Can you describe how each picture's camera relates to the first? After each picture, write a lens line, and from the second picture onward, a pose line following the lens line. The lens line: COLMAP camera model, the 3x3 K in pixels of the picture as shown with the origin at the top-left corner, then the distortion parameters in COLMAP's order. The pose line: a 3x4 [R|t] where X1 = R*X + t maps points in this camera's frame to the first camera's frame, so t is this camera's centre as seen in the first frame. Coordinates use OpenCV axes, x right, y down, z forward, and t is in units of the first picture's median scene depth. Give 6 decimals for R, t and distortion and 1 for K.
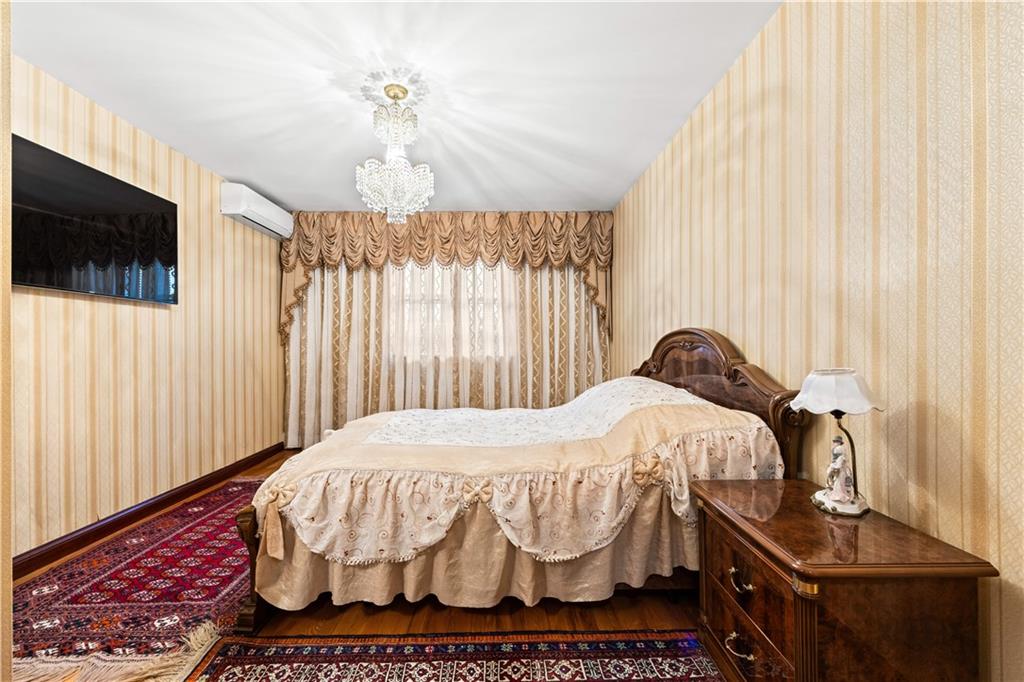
lens RADIAL K [[411.7, 0, 506.4], [0, 411.7, 341.7], [0, 0, 1]] dist [-0.008683, 0.001505]
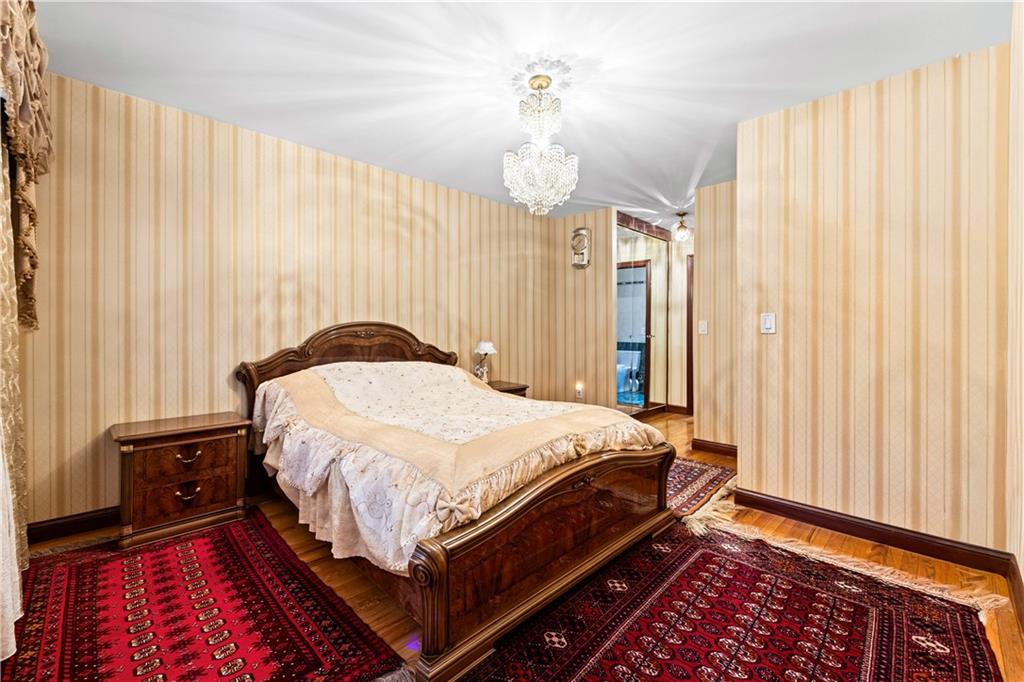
lens RADIAL K [[411.7, 0, 507.9], [0, 411.7, 332.7], [0, 0, 1]] dist [-0.008683, 0.001505]
pose [[-0.707826, 0.000755, 0.706387, -1.048126], [0.008747, 0.999932, 0.007696, -0.008087], [-0.706333, 0.011626, -0.707784, 2.016507]]
